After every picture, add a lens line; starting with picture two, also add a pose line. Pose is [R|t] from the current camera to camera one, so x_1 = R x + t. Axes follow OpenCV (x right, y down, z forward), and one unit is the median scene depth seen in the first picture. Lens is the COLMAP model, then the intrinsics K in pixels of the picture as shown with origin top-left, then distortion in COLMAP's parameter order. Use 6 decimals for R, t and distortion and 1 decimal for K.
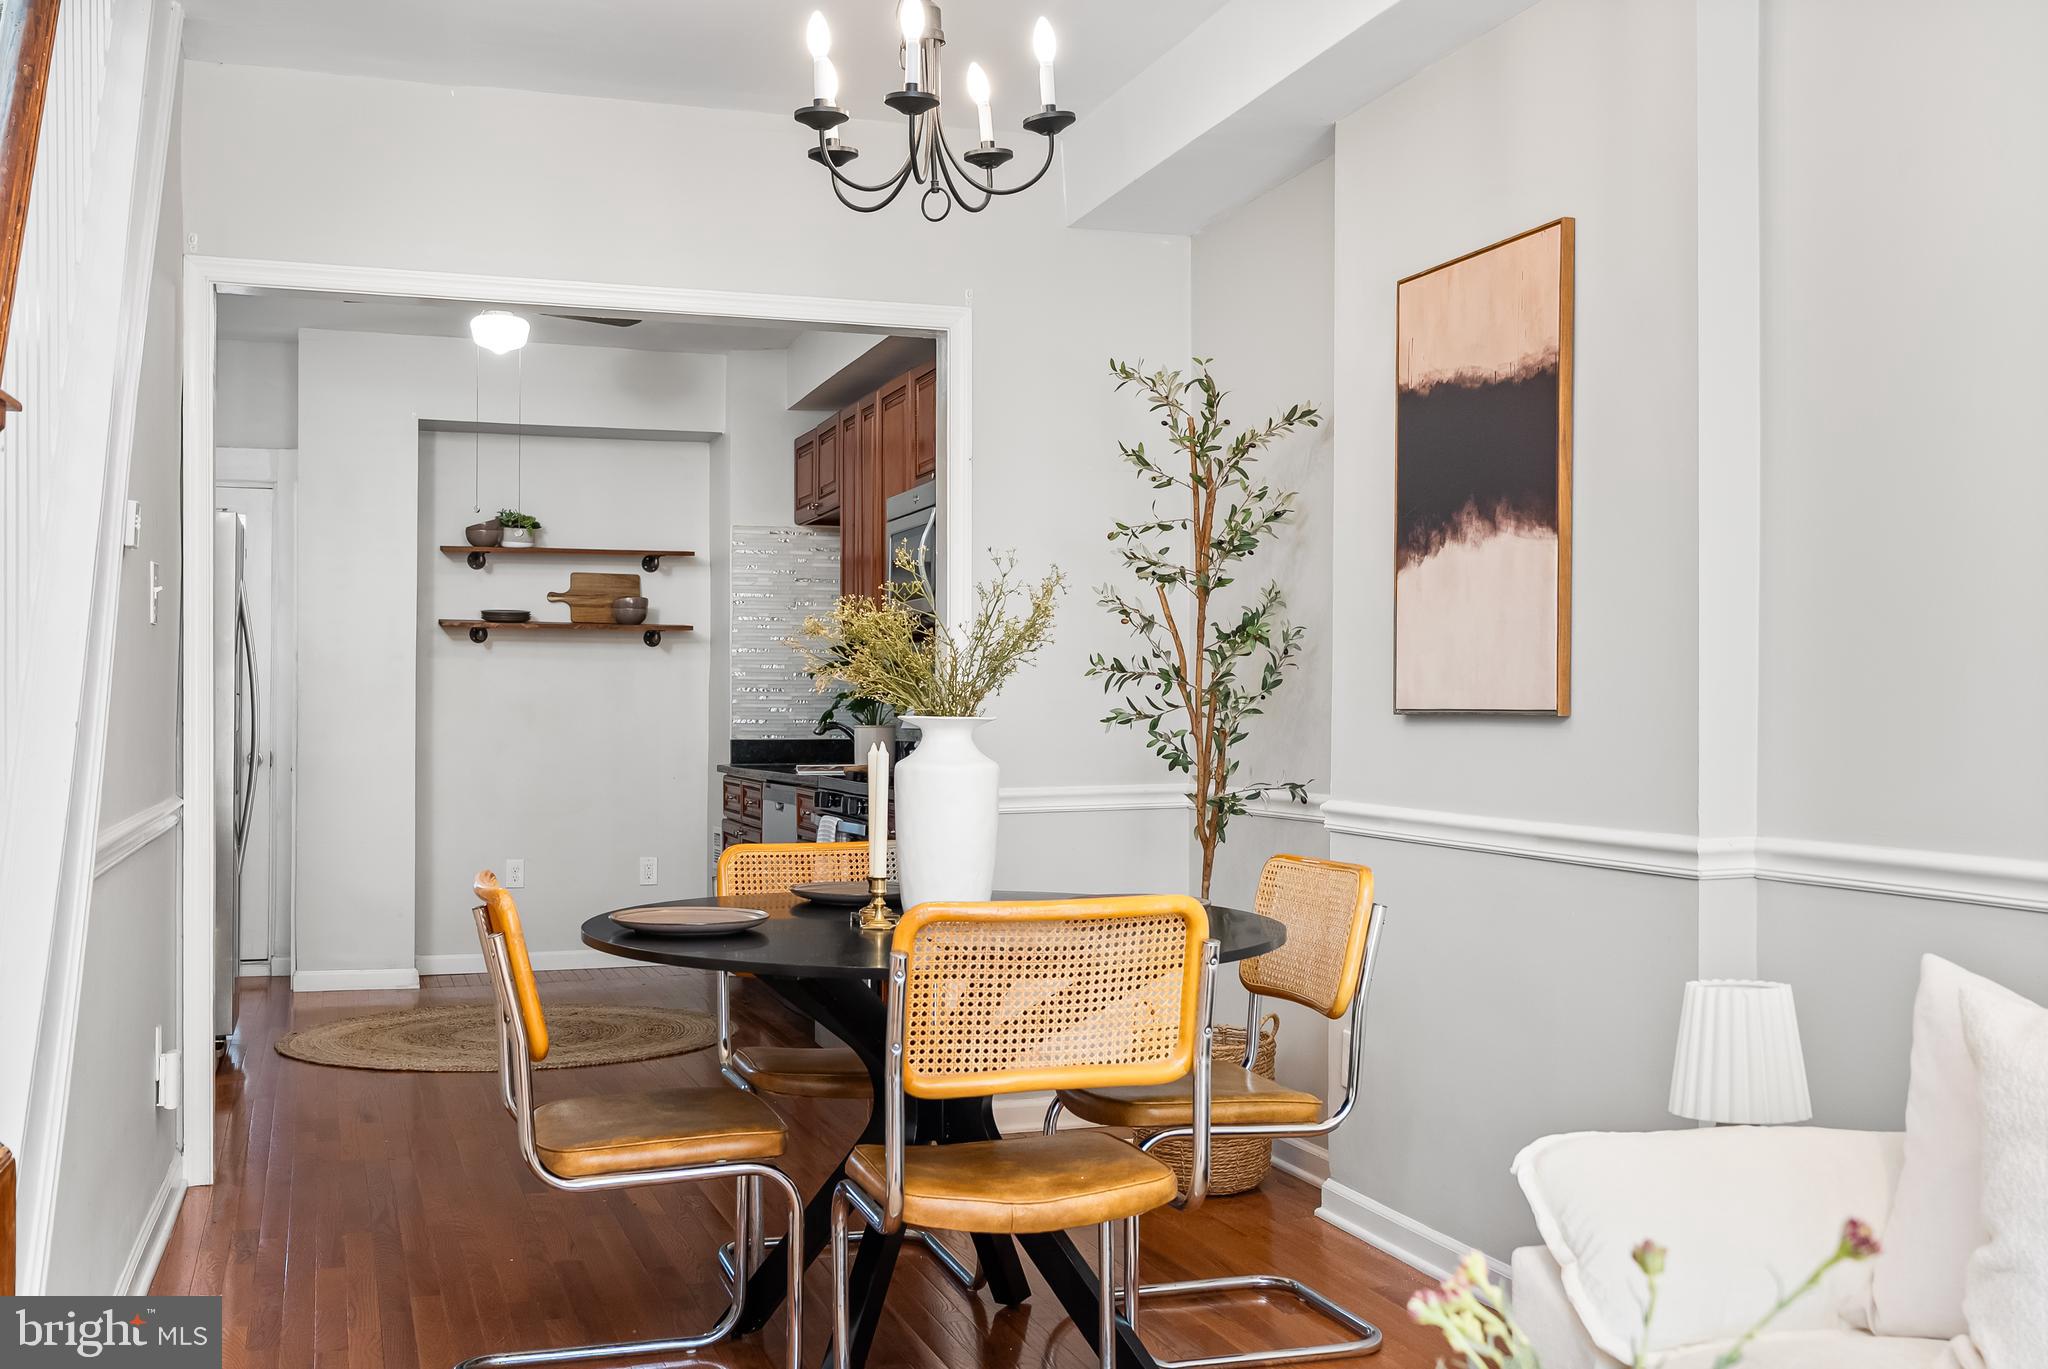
lens RADIAL K [[2087.5, 0, 1027.5], [0, 2087.5, 686.2], [0, 0, 1]] dist [0.011183, 0.000000]
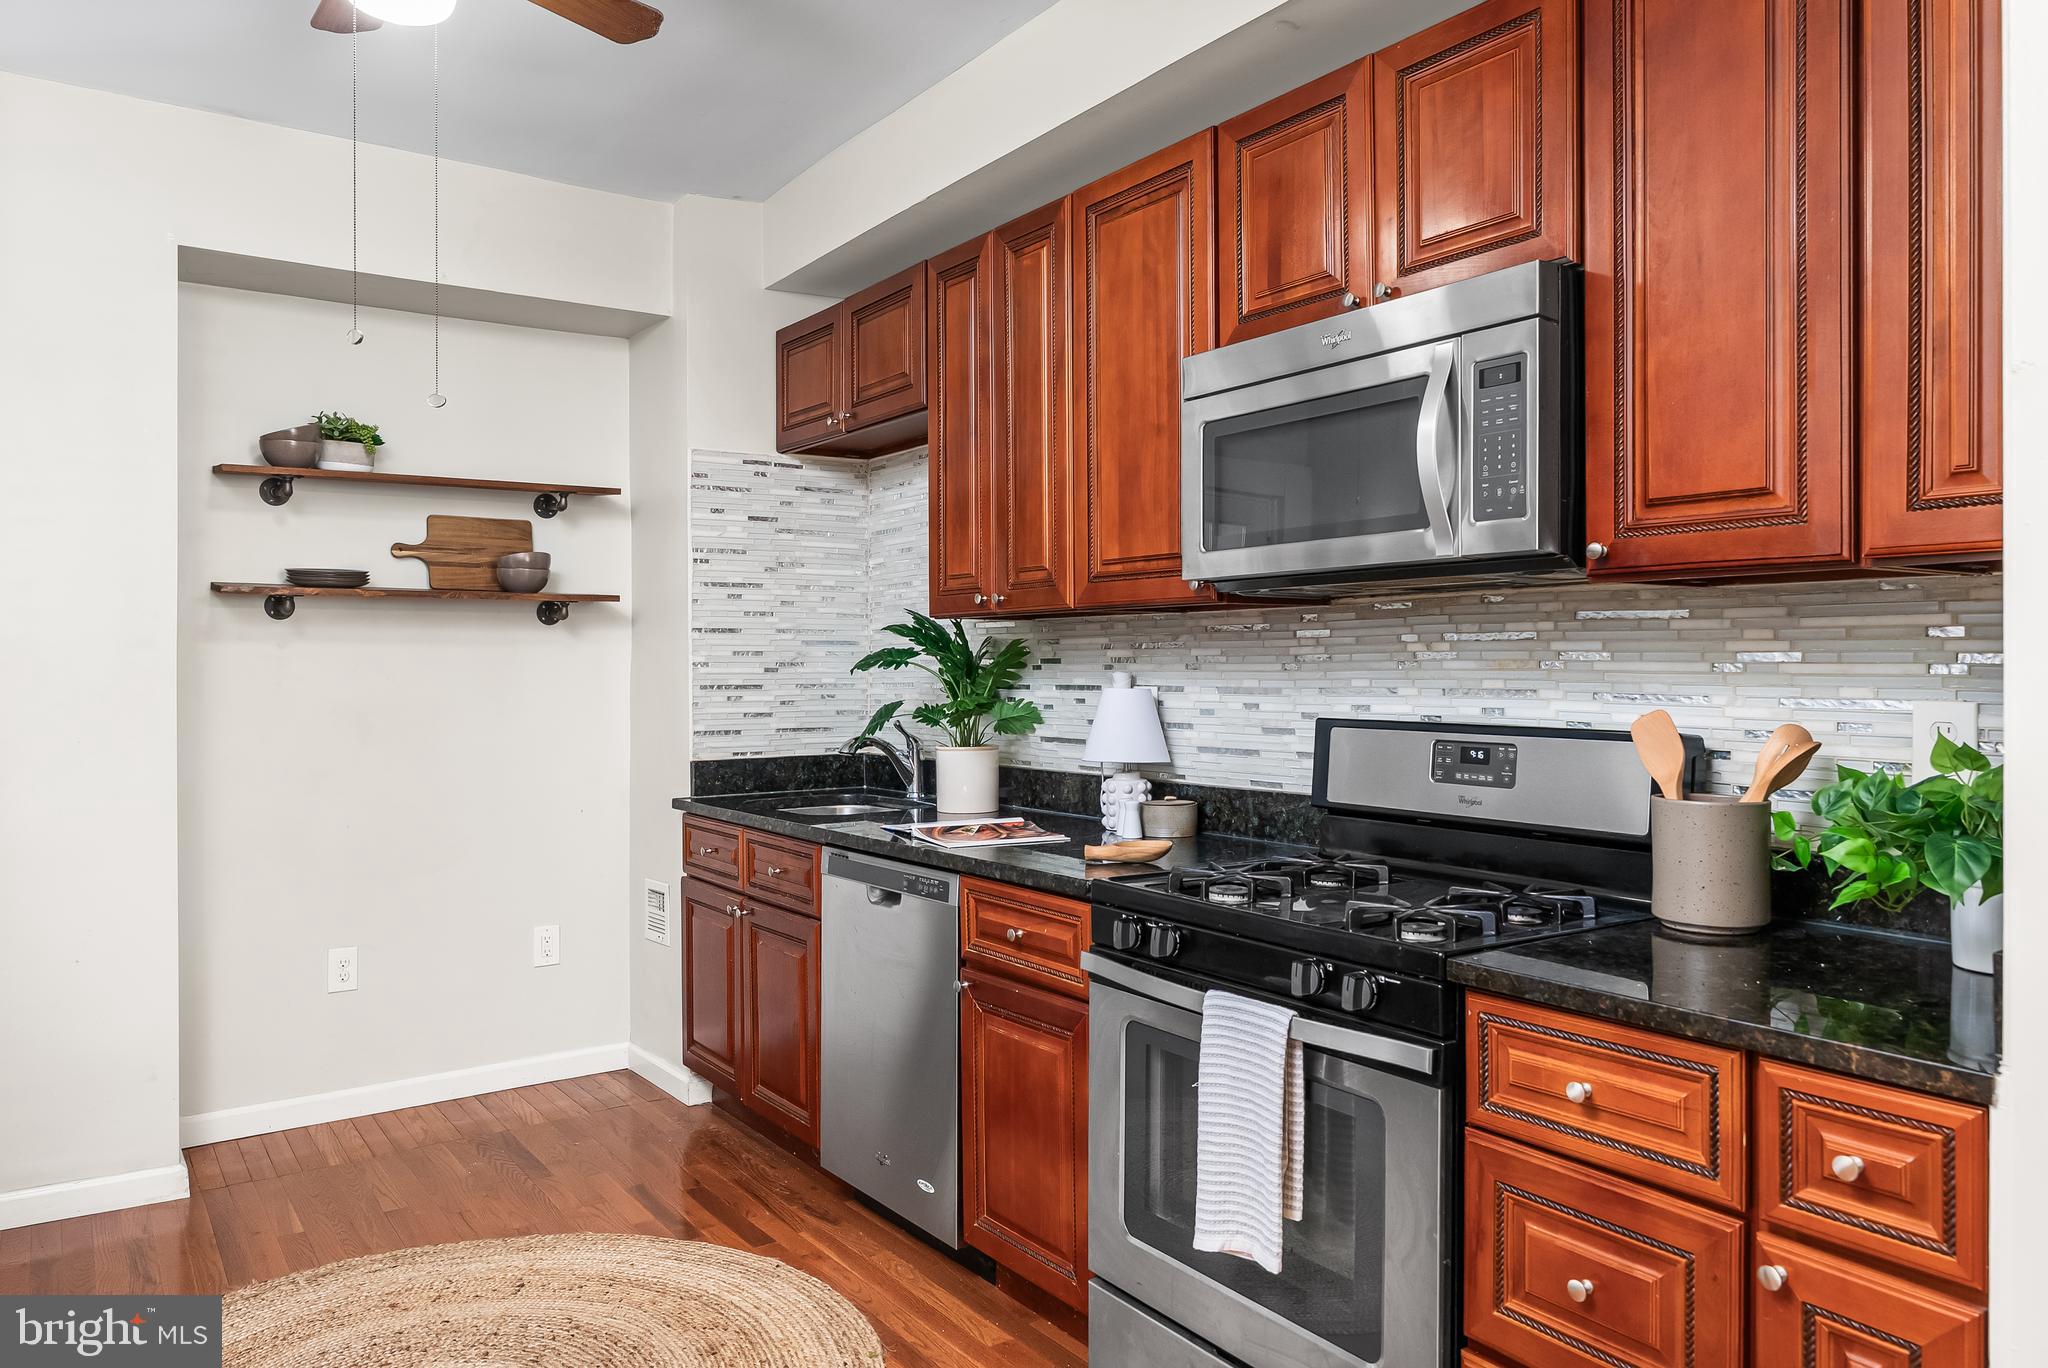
lens RADIAL K [[1401.1, 0, 1020.2], [0, 1401.1, 661.5], [0, 0, 1]] dist [-0.000783, -0.005100]
pose [[0.958874, -0.006499, 0.283756, -0.310591], [0.002735, 0.999903, 0.013660, -0.023972], [-0.283817, -0.012322, 0.958799, 0.971120]]
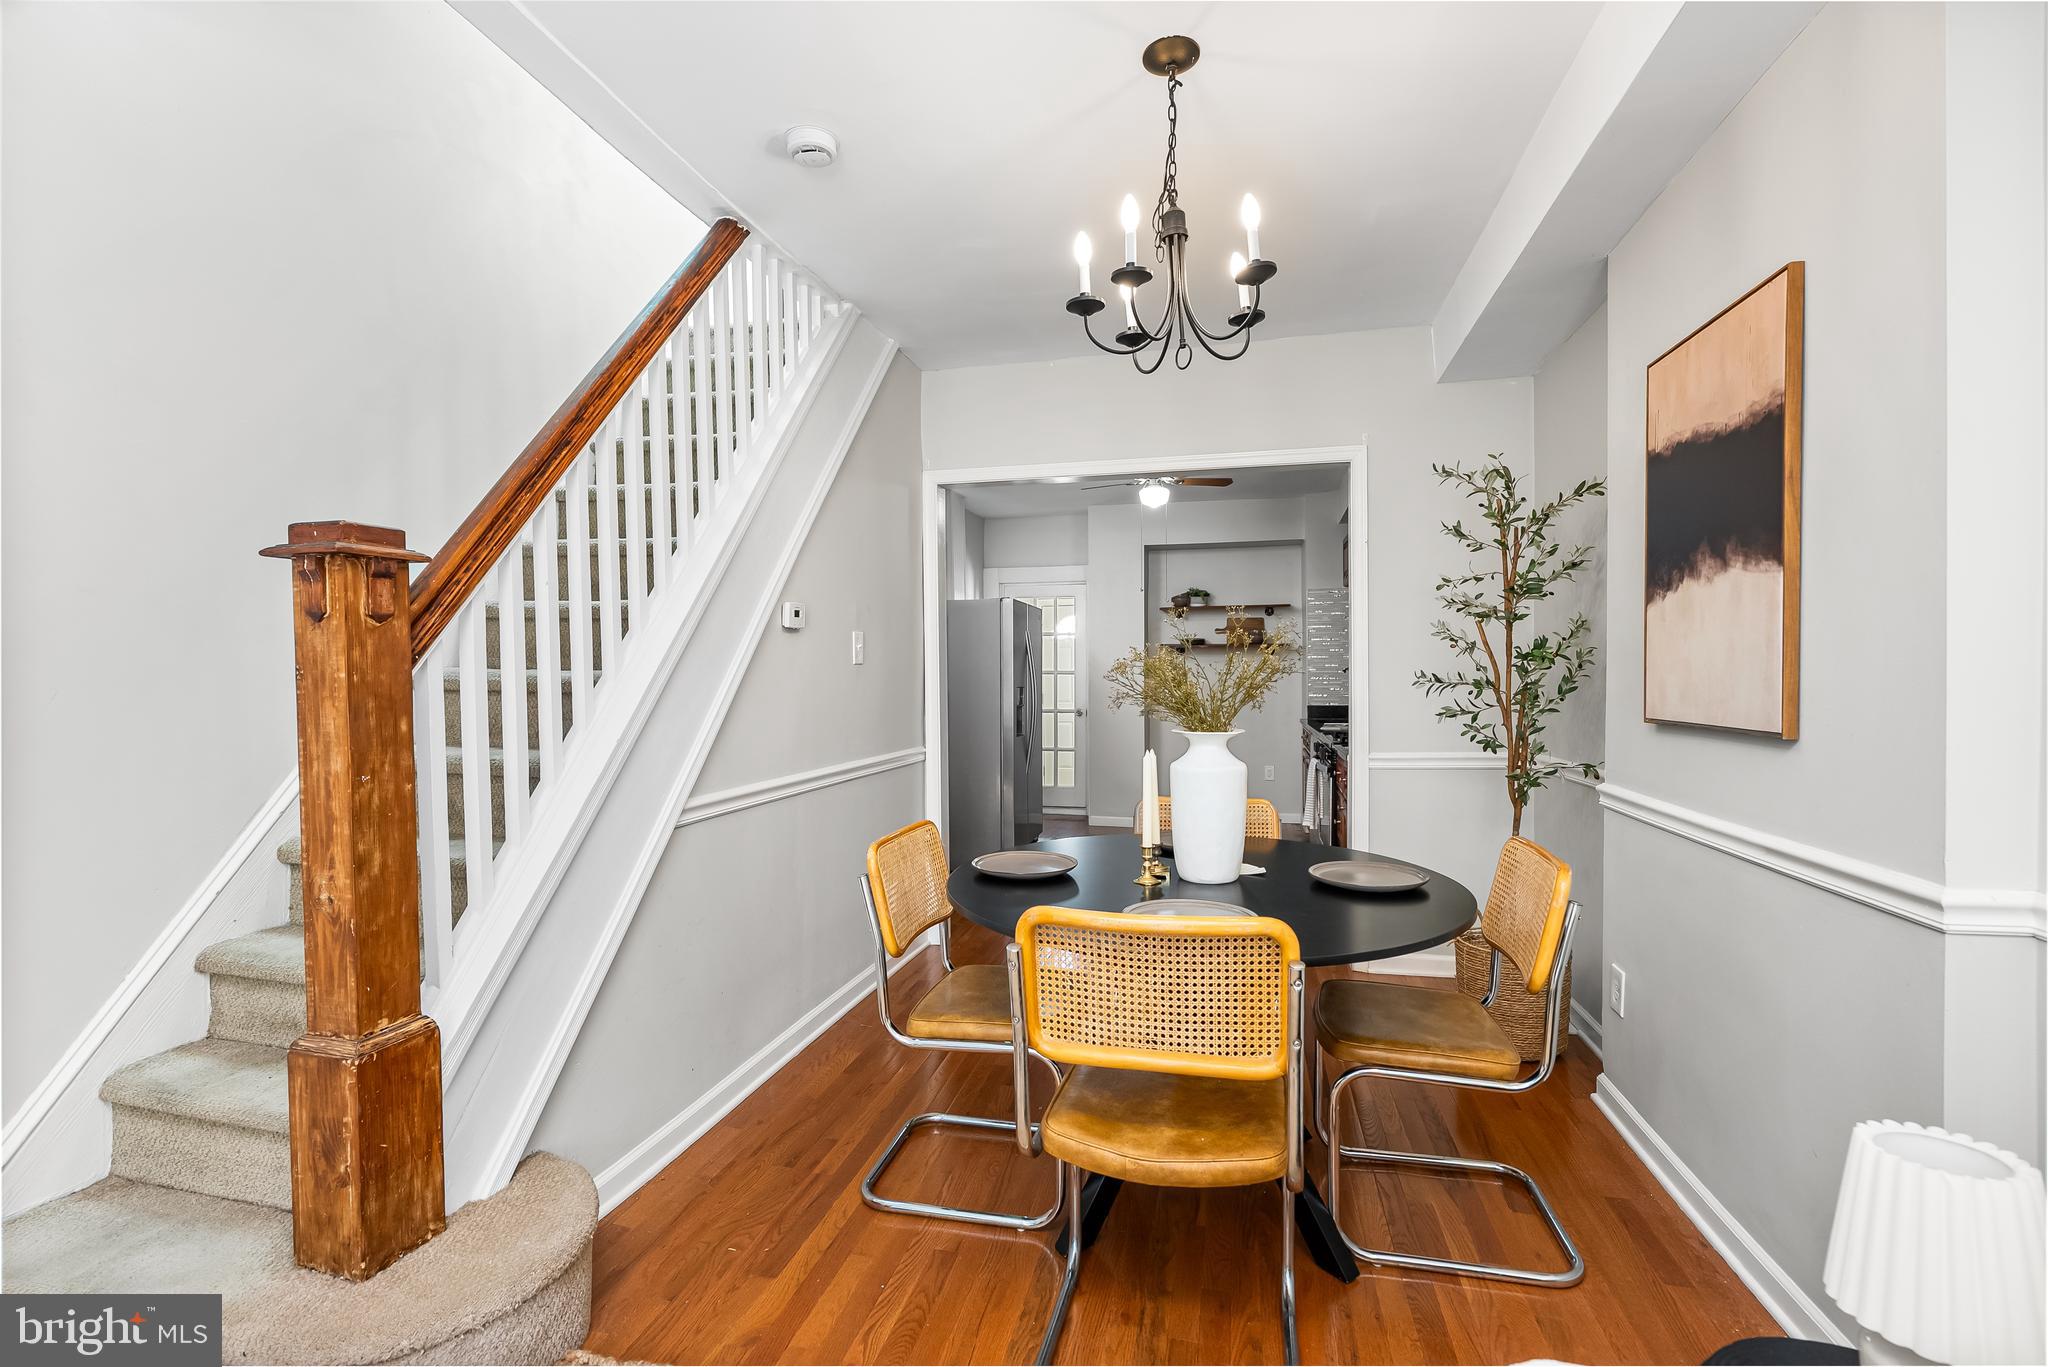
lens RADIAL K [[929.4, 0, 1009.5], [0, 929.4, 686.4], [0, 0, 1]] dist [-0.009108, 0.002976]
pose [[0.847888, -0.002442, -0.530169, 0.128260], [0.015266, 0.999687, 0.019811, -0.020905], [0.529955, -0.024891, 0.847661, 0.299259]]
